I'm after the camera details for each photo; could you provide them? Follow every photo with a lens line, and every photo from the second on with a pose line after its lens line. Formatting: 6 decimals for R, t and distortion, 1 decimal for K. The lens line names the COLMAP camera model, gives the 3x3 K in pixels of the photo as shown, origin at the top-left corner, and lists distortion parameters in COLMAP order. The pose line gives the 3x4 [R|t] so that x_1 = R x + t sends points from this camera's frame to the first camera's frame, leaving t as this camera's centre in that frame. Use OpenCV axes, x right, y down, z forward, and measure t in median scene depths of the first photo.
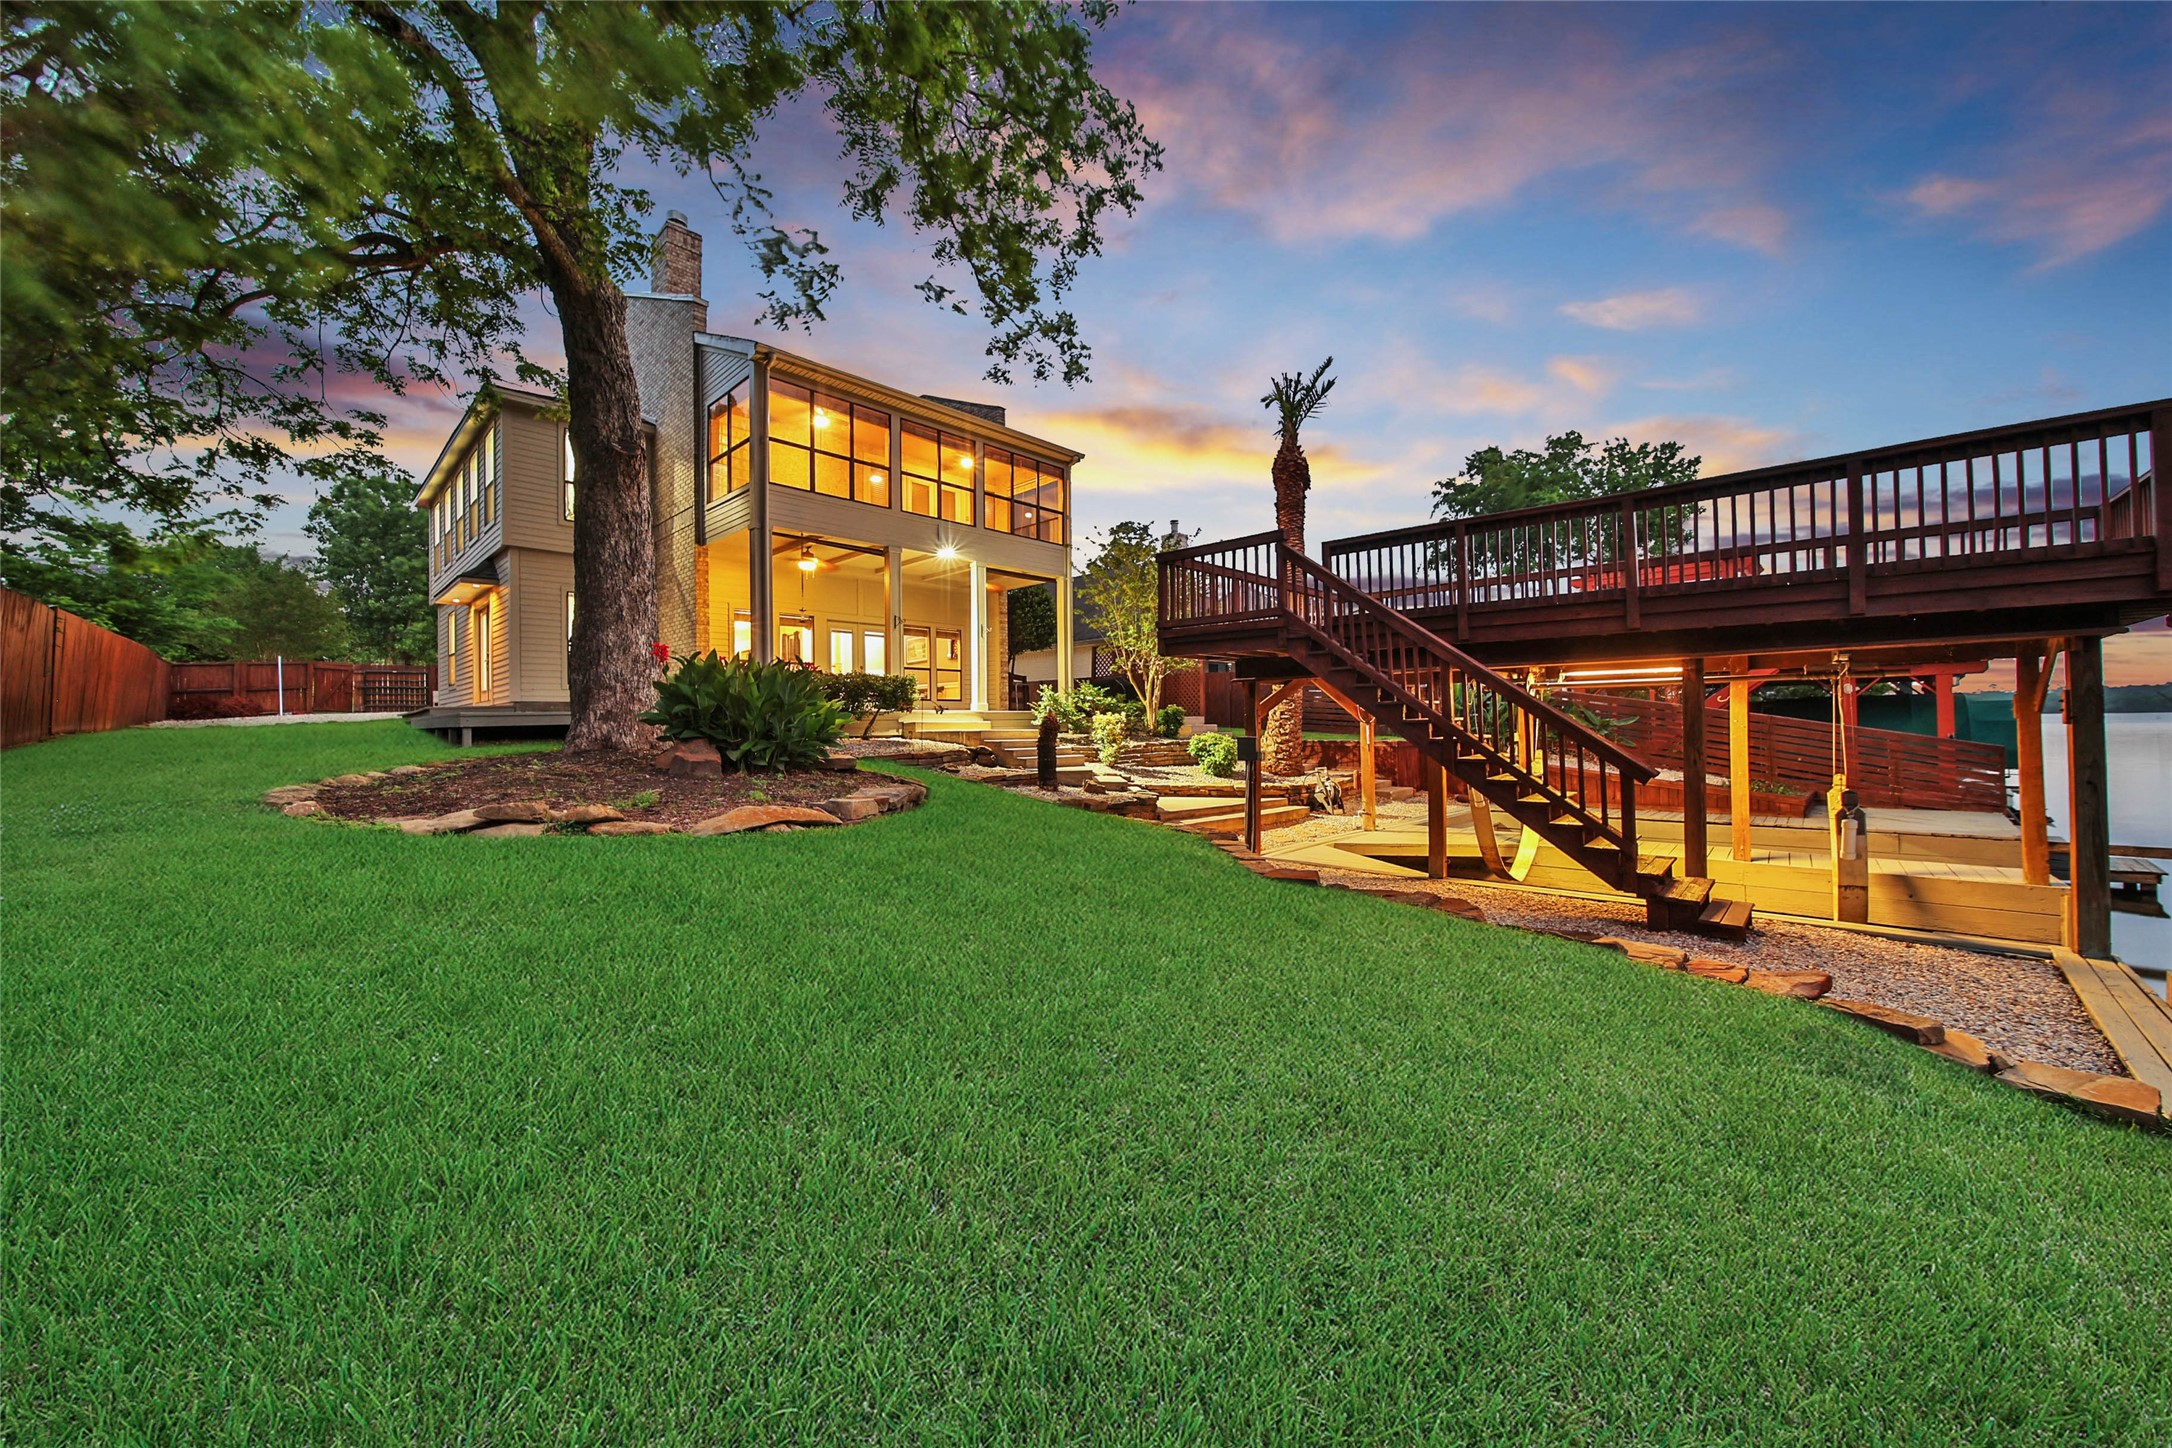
lens RADIAL K [[798.1, 0, 1084.1], [0, 798.1, 710.3], [0, 0, 1]] dist [0.000242, -0.000126]
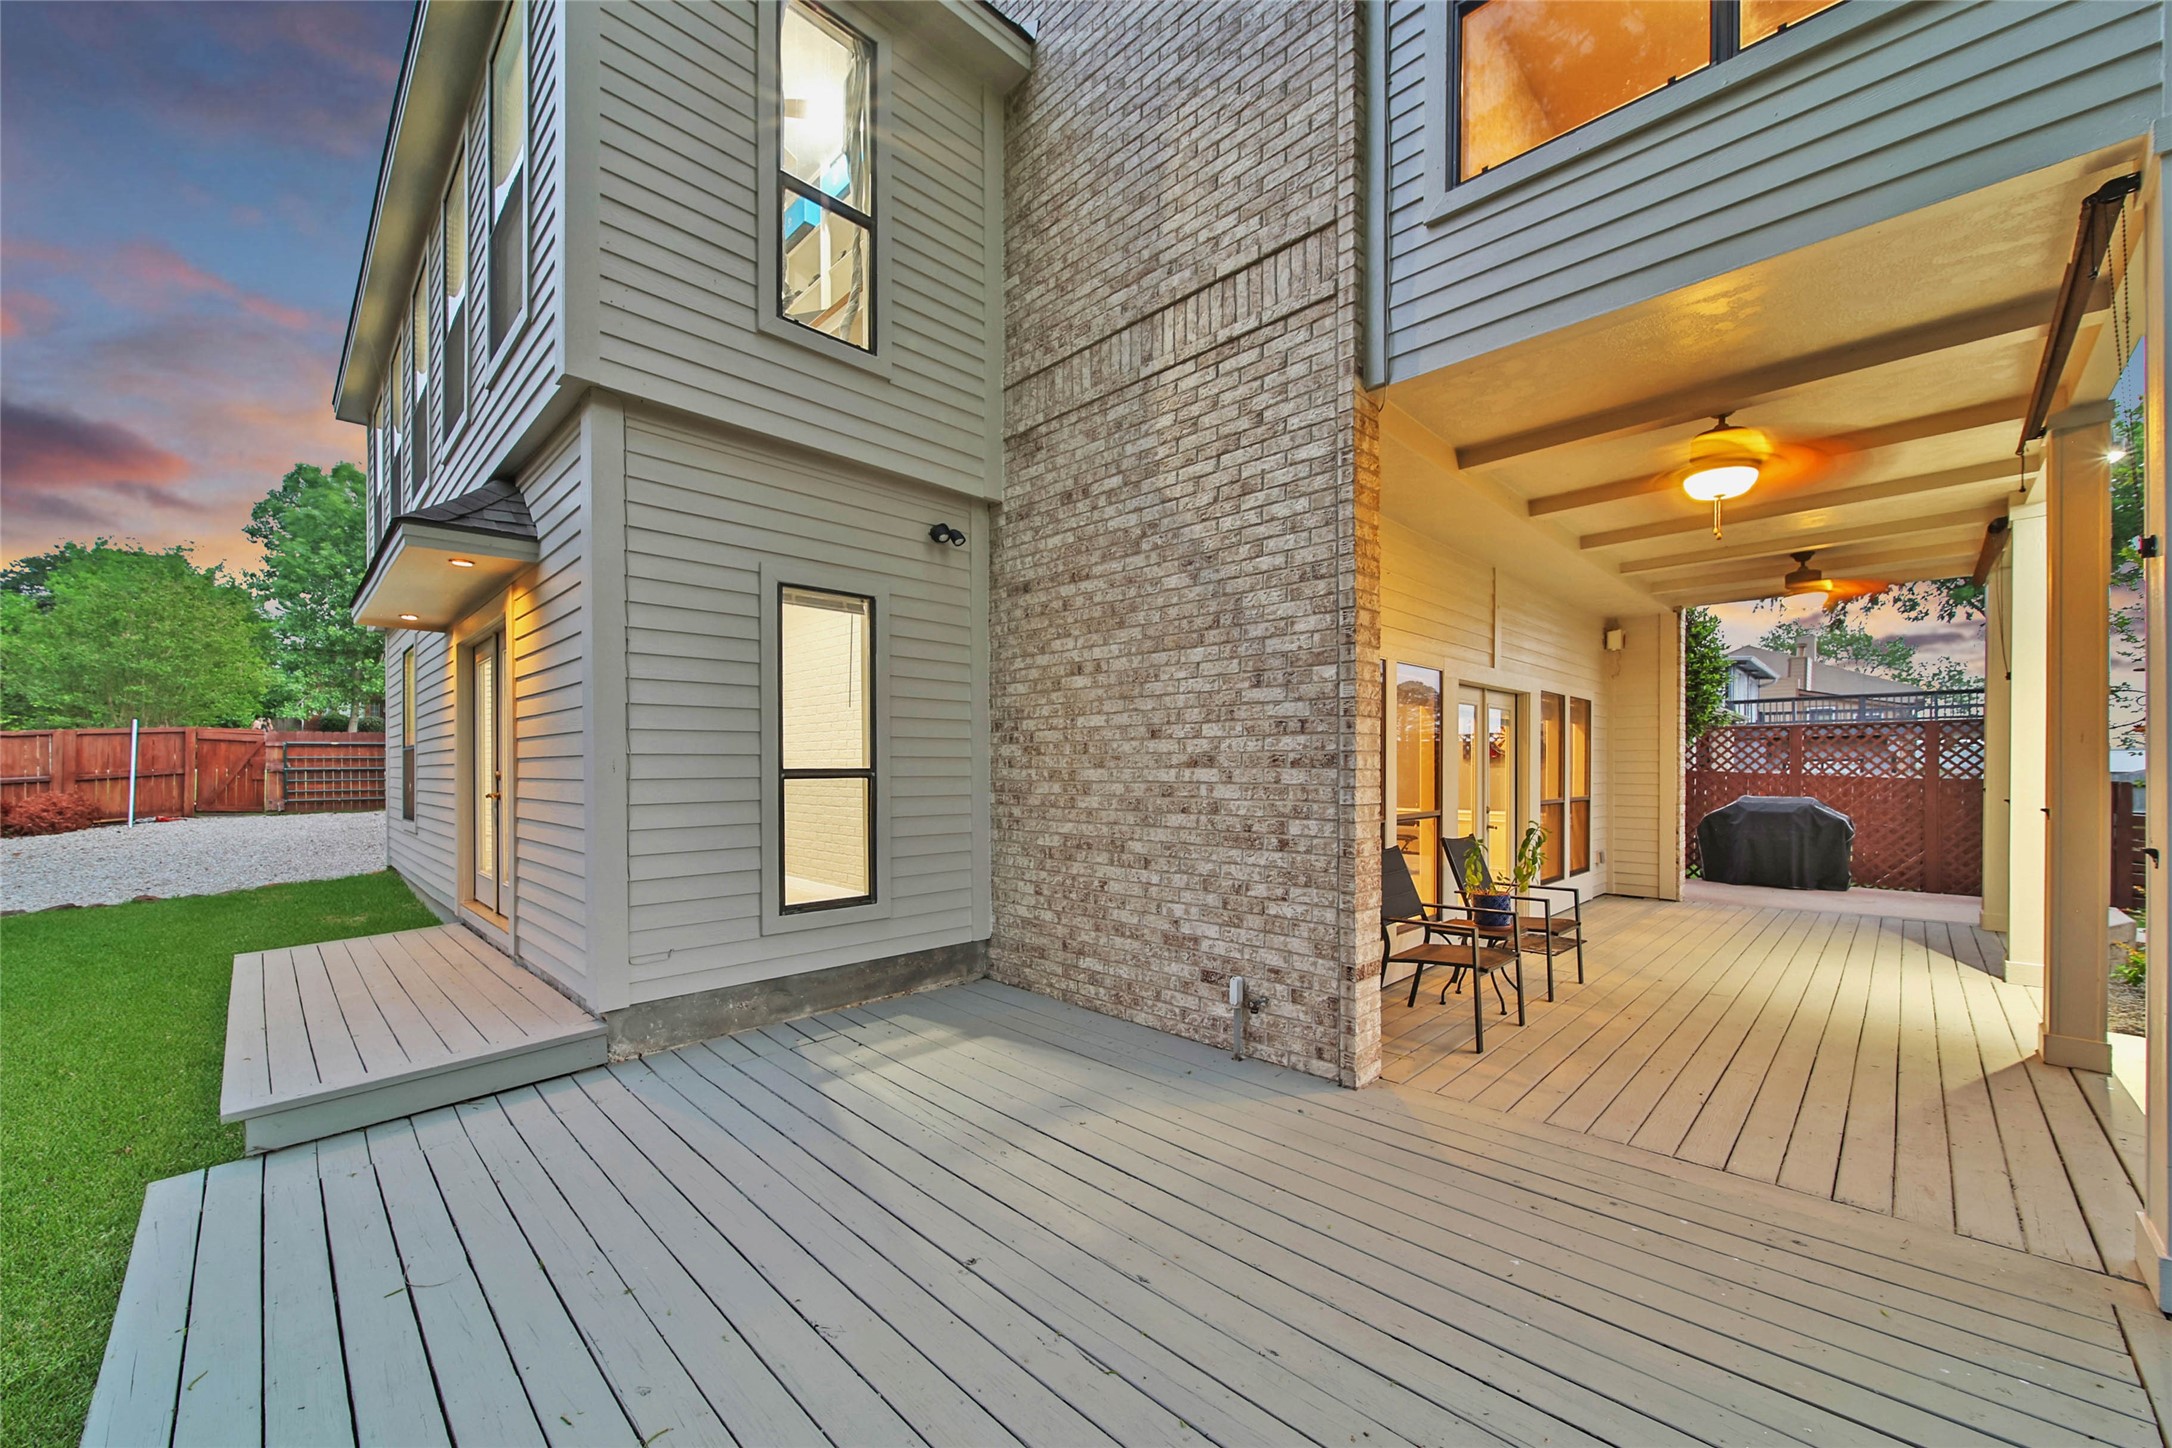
lens RADIAL K [[823.2, 0, 1078.9], [0, 823.2, 762.1], [0, 0, 1]] dist [-0.002713, -0.000252]
pose [[0.999838, 0.010403, -0.014681, -0.300497], [-0.010156, 0.999808, 0.016770, -0.051086], [0.014852, -0.016618, 0.999752, 0.396857]]
